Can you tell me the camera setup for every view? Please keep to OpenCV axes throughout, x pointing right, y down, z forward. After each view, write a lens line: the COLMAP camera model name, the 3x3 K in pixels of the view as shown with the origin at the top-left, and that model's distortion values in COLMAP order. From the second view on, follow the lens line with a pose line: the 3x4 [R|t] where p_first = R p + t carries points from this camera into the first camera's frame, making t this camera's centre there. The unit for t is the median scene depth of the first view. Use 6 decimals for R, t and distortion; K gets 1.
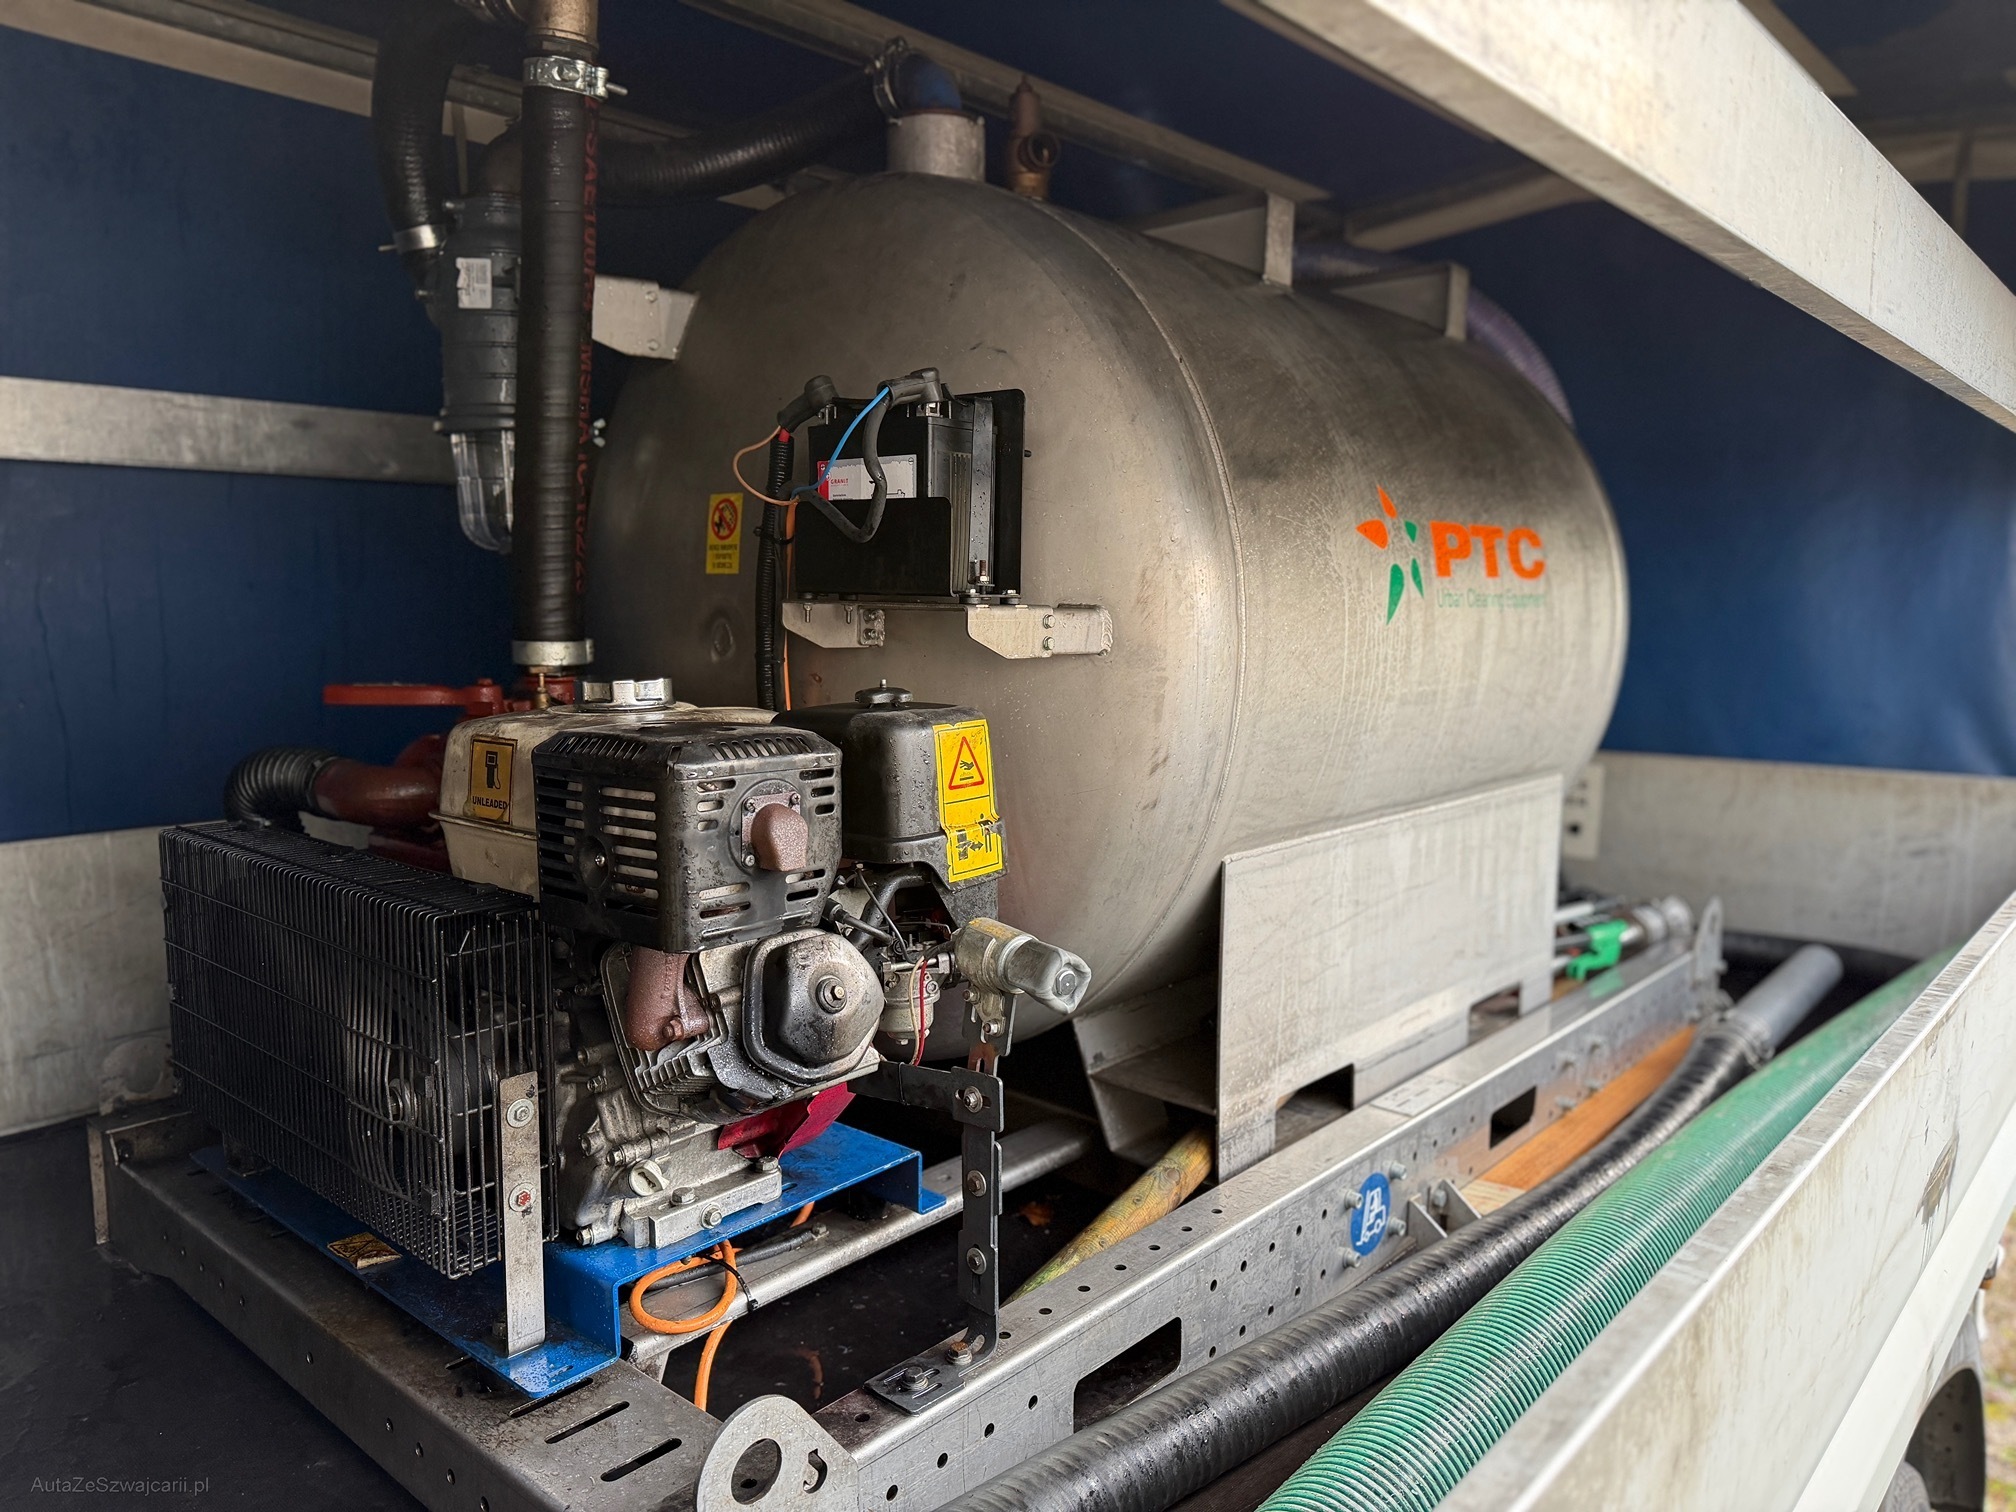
lens RADIAL K [[1411.5, 0, 1003.3], [0, 1411.5, 752.5], [0, 0, 1]] dist [0.069737, -0.086230]
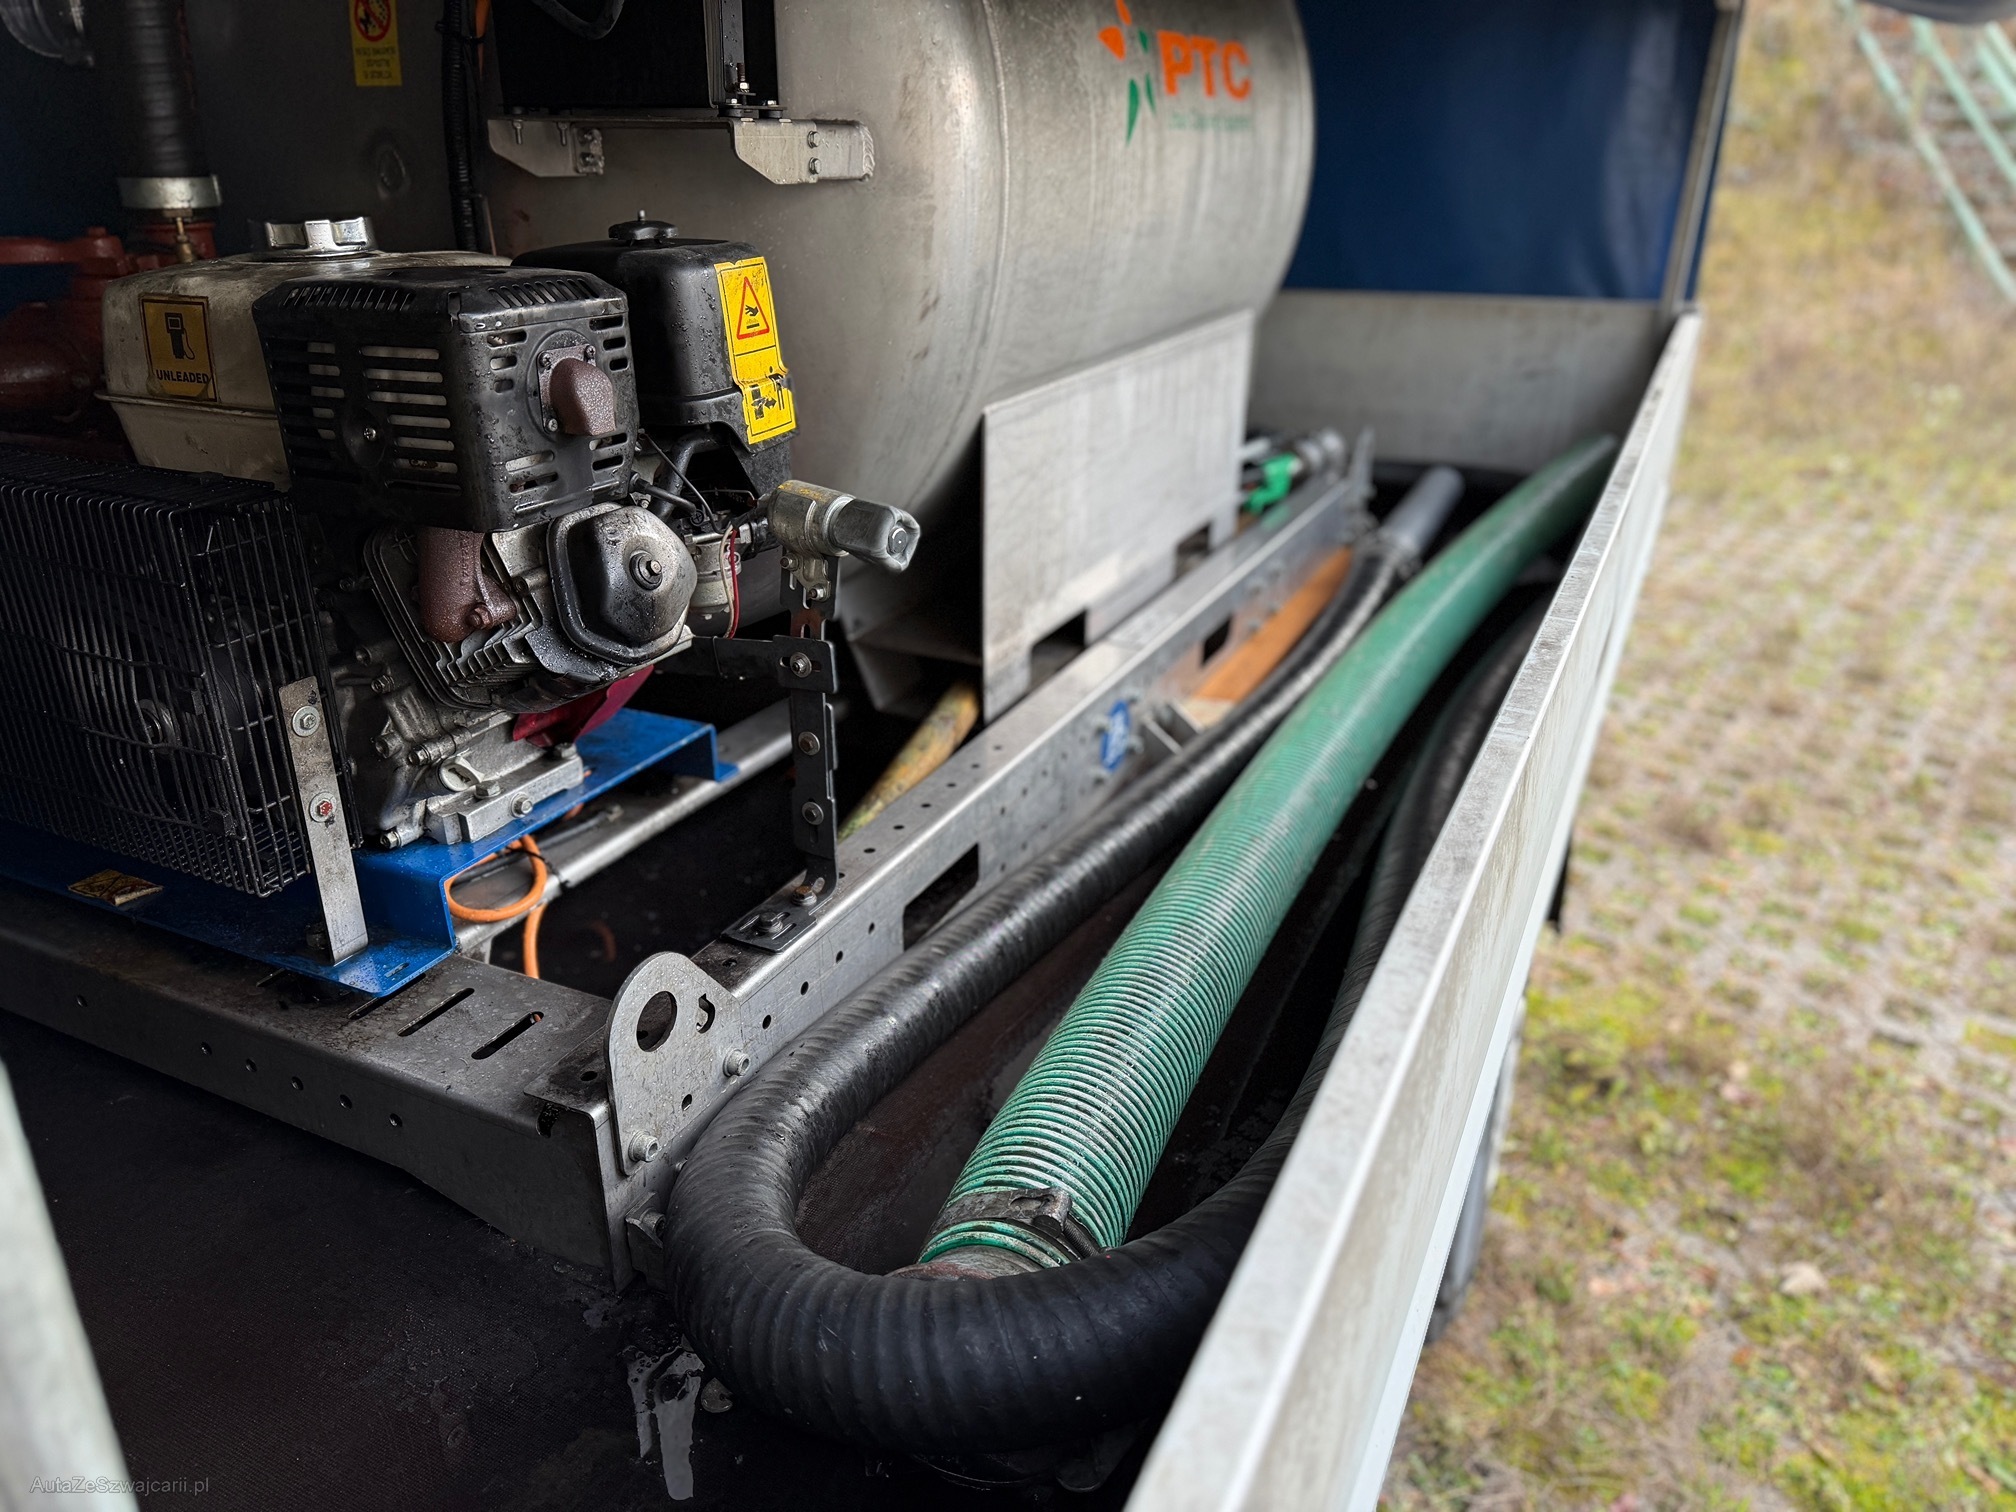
lens RADIAL K [[1411.5, 0, 1003.0], [0, 1411.5, 759.3], [0, 0, 1]] dist [0.069737, -0.086230]
pose [[0.963892, -0.113243, 0.241015, -0.108473], [0.036563, 0.952782, 0.301445, 0.012165], [-0.263771, -0.281748, 0.922520, 0.020562]]
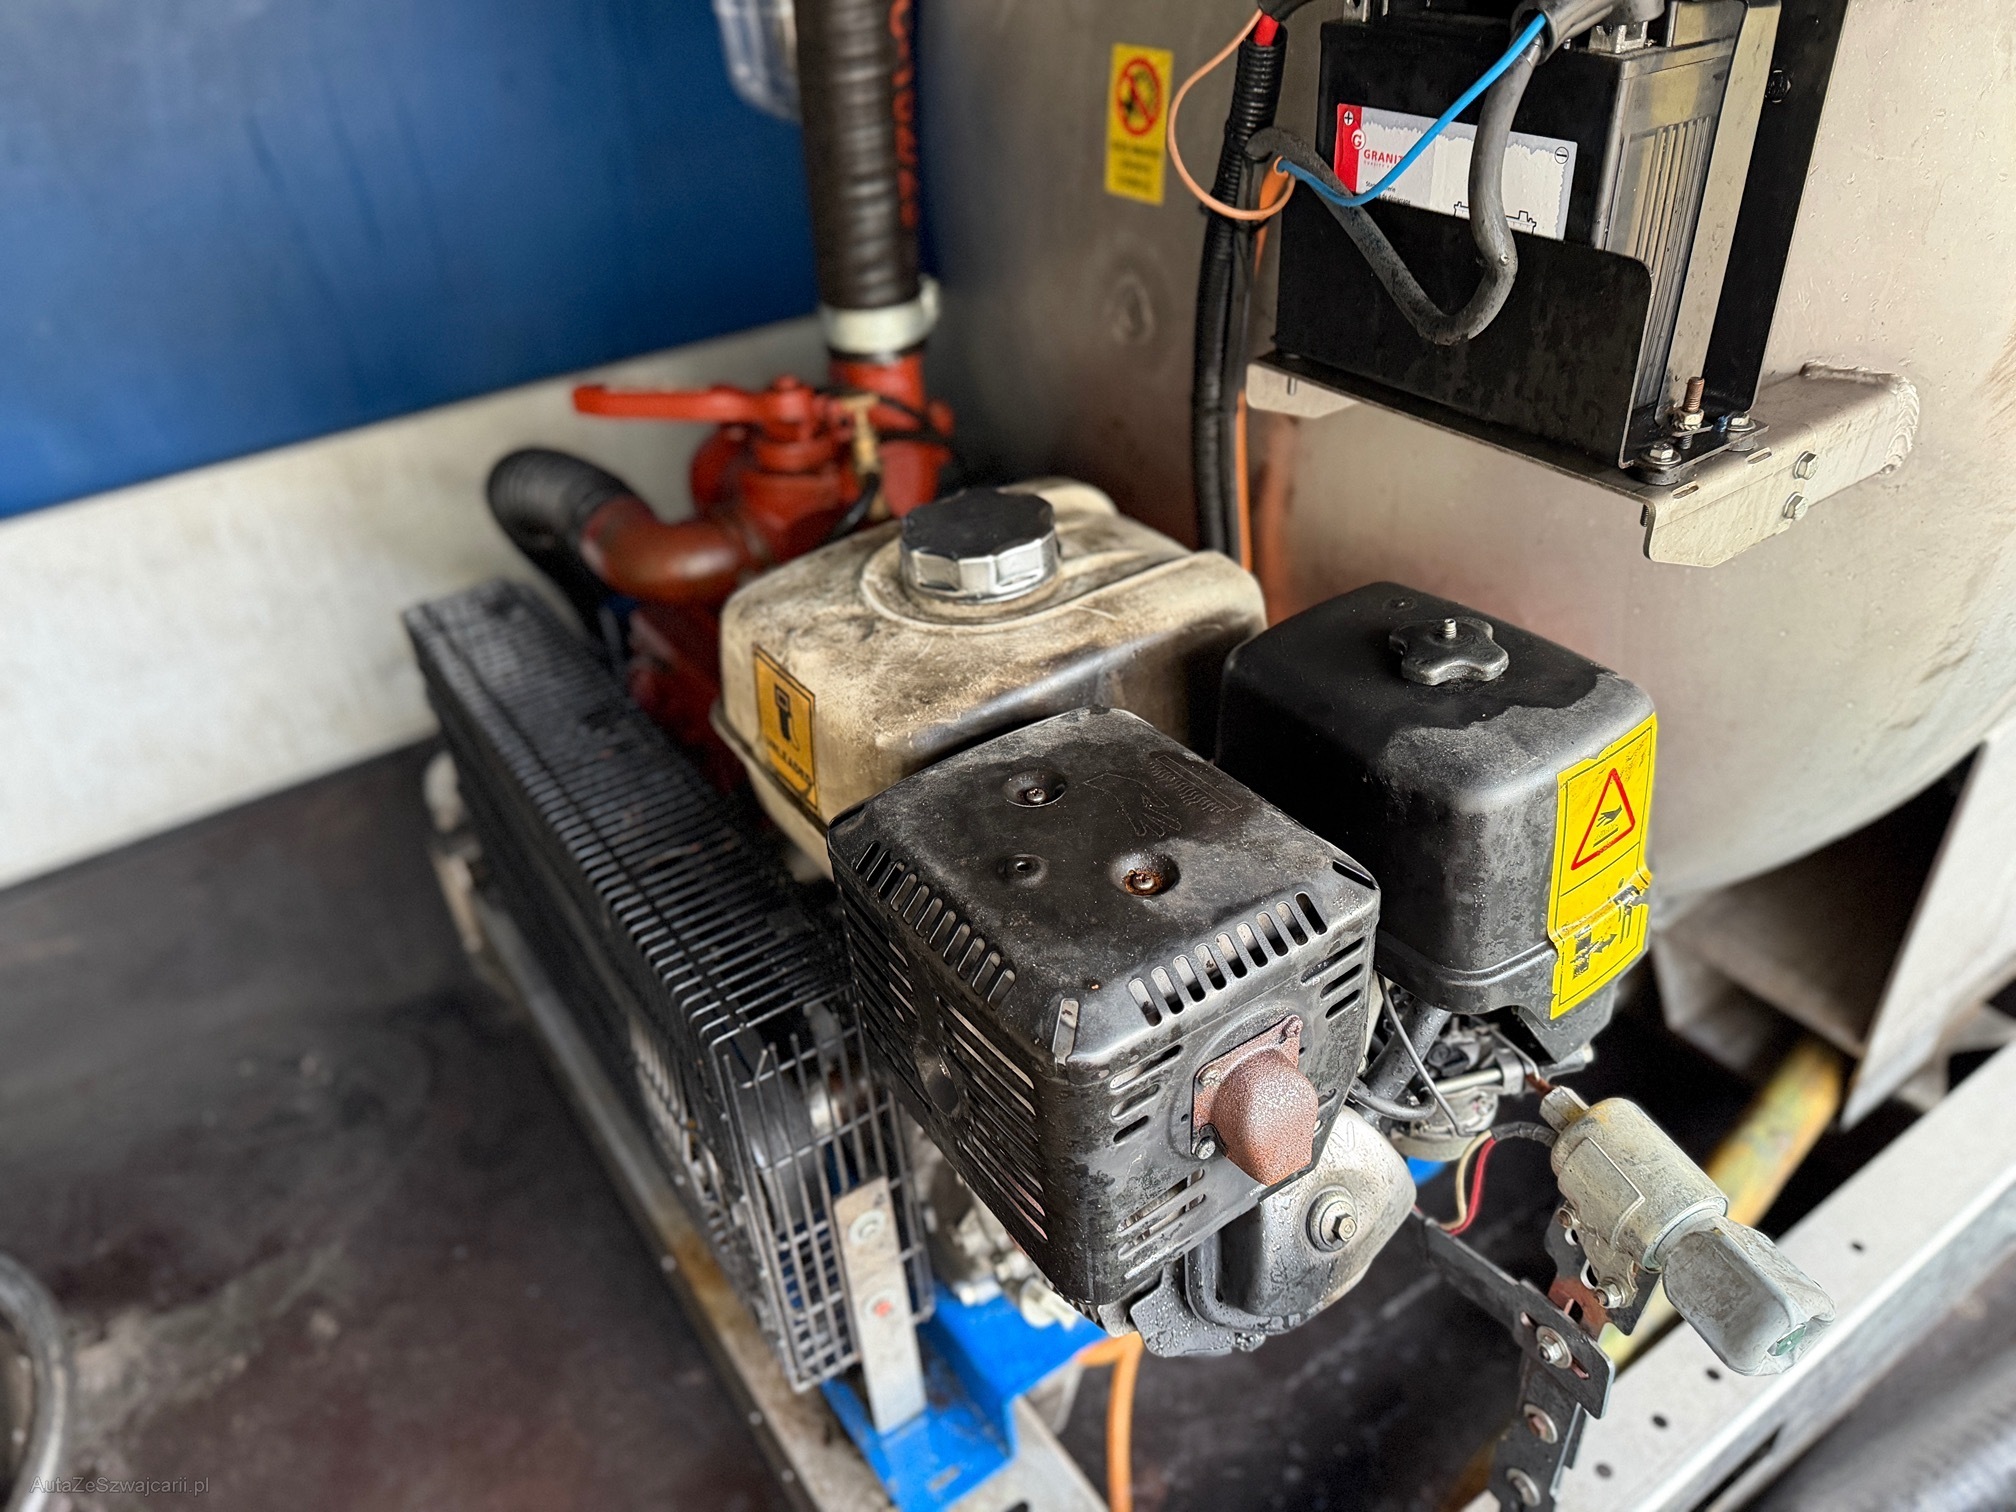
lens RADIAL K [[1411.5, 0, 1006.0], [0, 1411.5, 727.4], [0, 0, 1]] dist [0.069737, -0.086230]
pose [[0.965675, 0.080116, -0.247091, -0.099334], [0.041911, 0.890726, 0.452603, -0.234168], [0.256351, -0.447424, 0.856794, 0.439443]]
